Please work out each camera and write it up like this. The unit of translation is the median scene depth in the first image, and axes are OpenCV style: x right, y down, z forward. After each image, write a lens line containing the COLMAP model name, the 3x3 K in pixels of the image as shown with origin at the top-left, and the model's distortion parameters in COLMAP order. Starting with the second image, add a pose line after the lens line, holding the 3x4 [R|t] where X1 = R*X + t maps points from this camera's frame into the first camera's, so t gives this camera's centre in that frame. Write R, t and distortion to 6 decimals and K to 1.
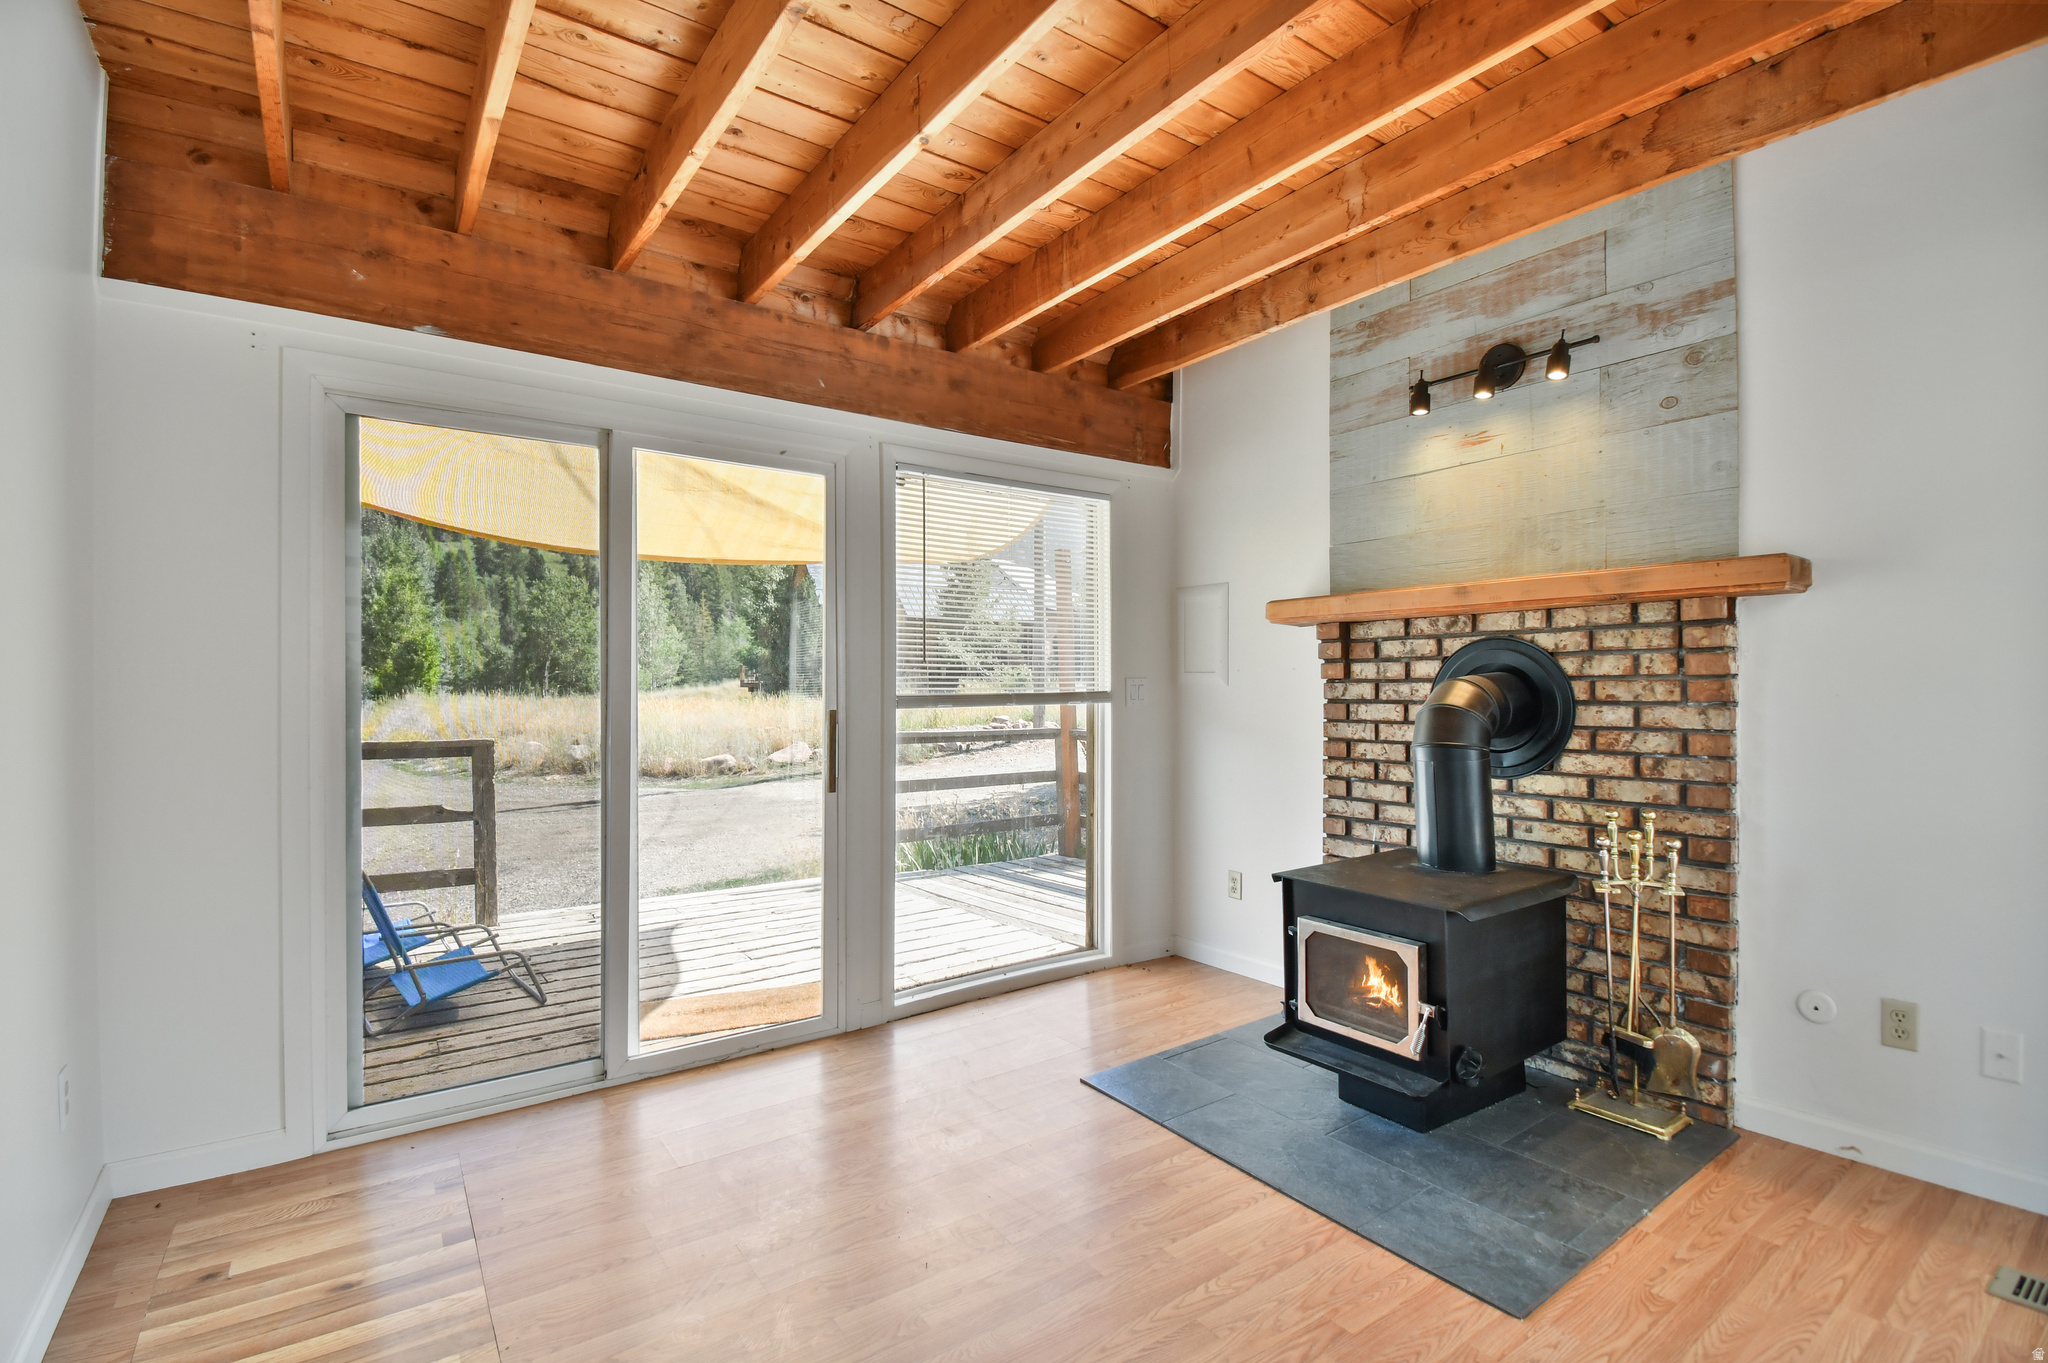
lens RADIAL K [[937.9, 0, 1027.0], [0, 937.9, 690.3], [0, 0, 1]] dist [-0.014834, -0.006692]
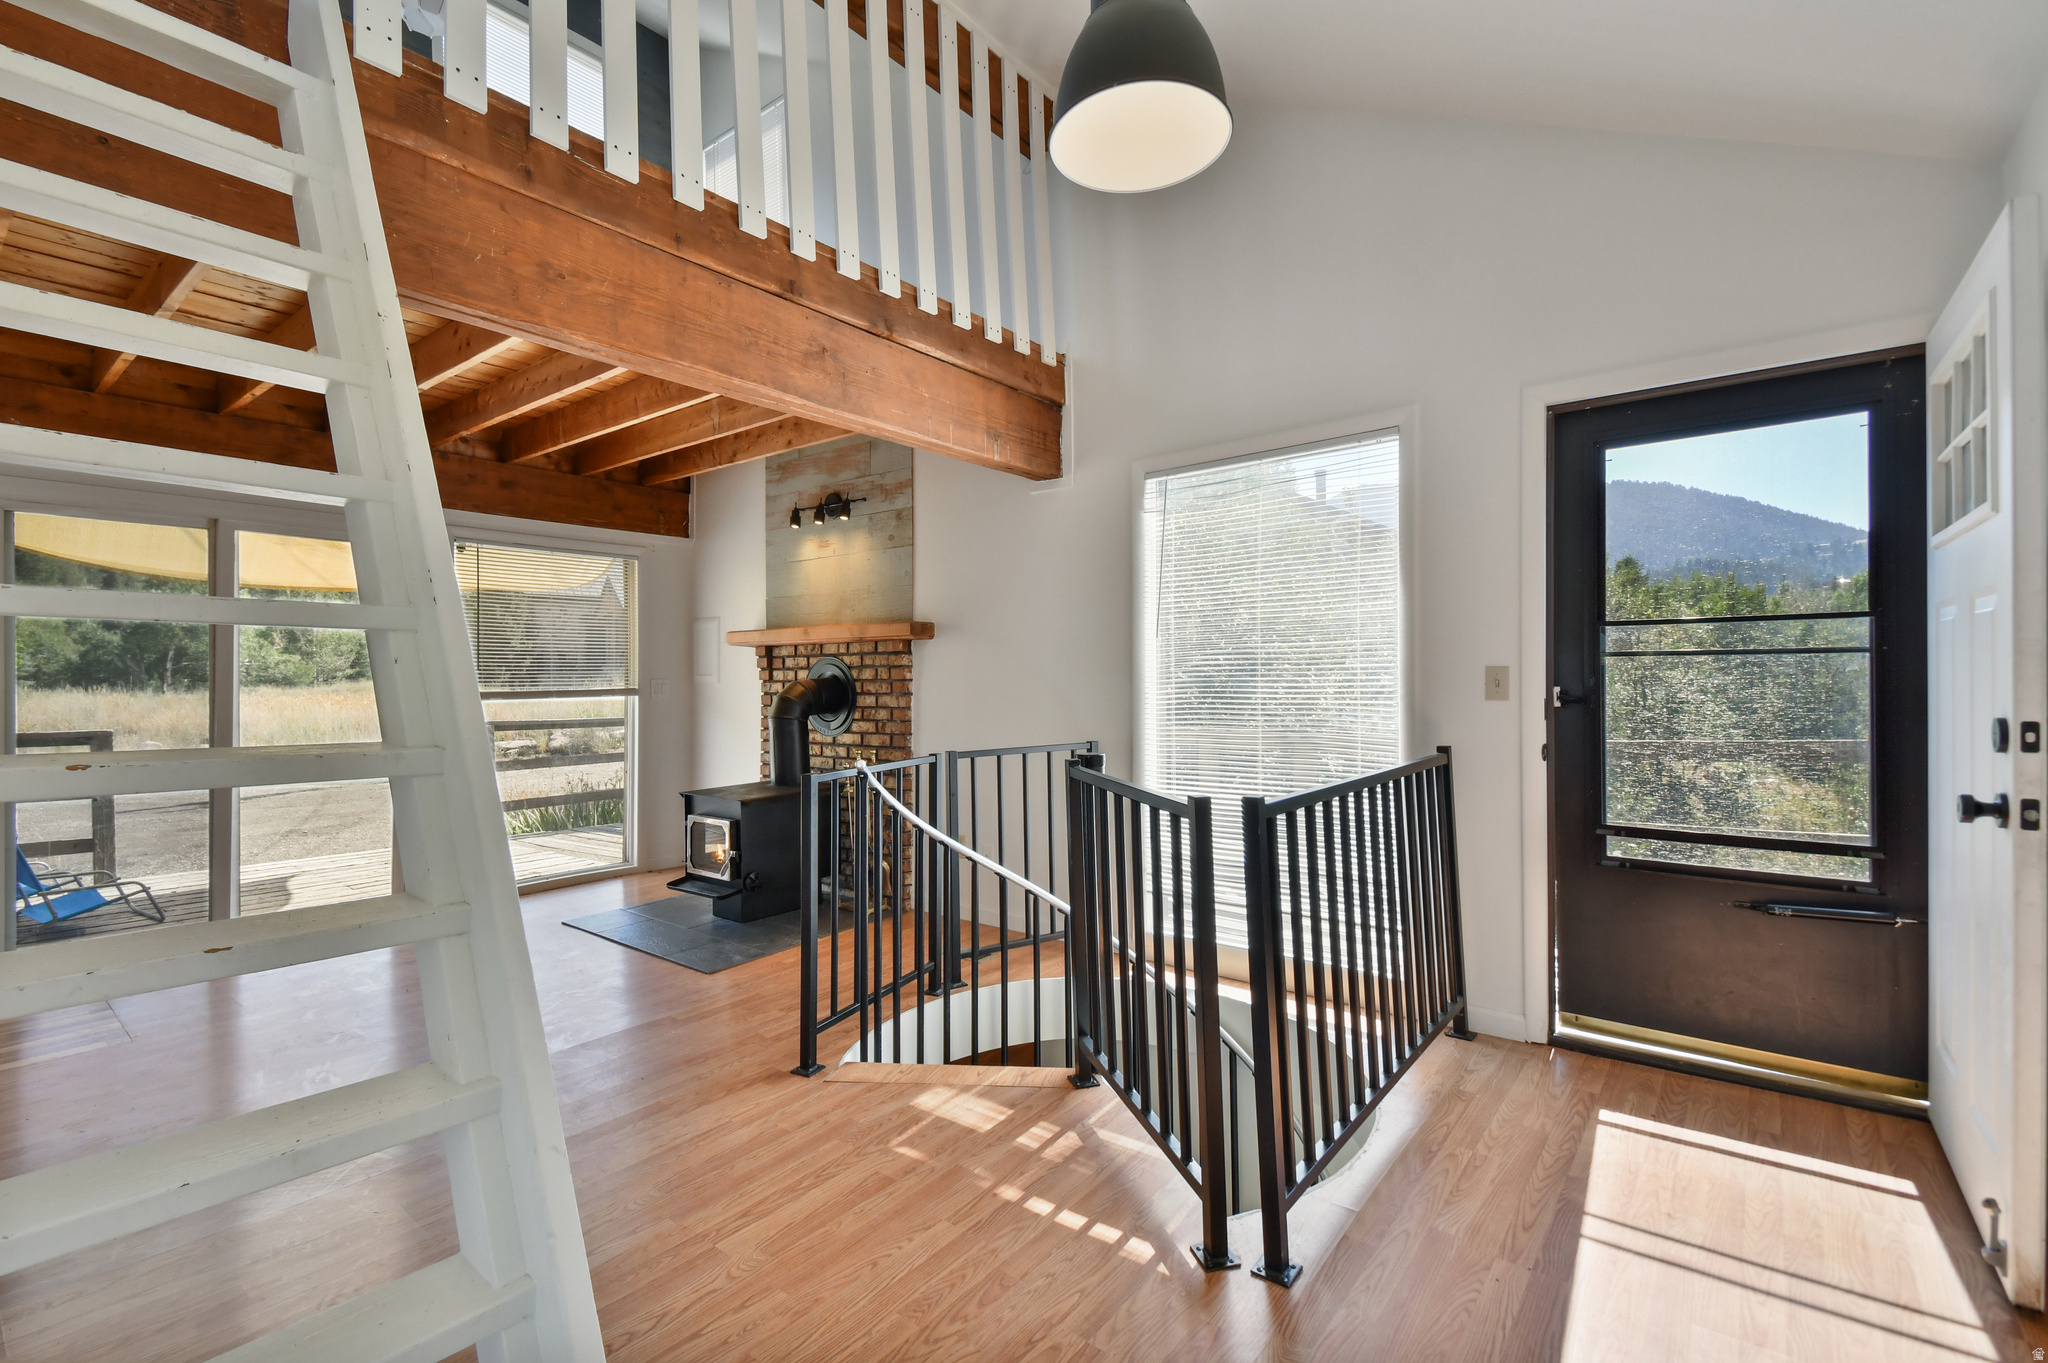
lens RADIAL K [[842.5, 0, 1024.4], [0, 842.5, 676.9], [0, 0, 1]] dist [-0.017118, -0.002746]
pose [[0.946481, -0.001469, 0.322757, 0.332784], [0.003777, 0.999972, -0.006523, -0.007532], [-0.322738, 0.007393, 0.946459, -0.635697]]
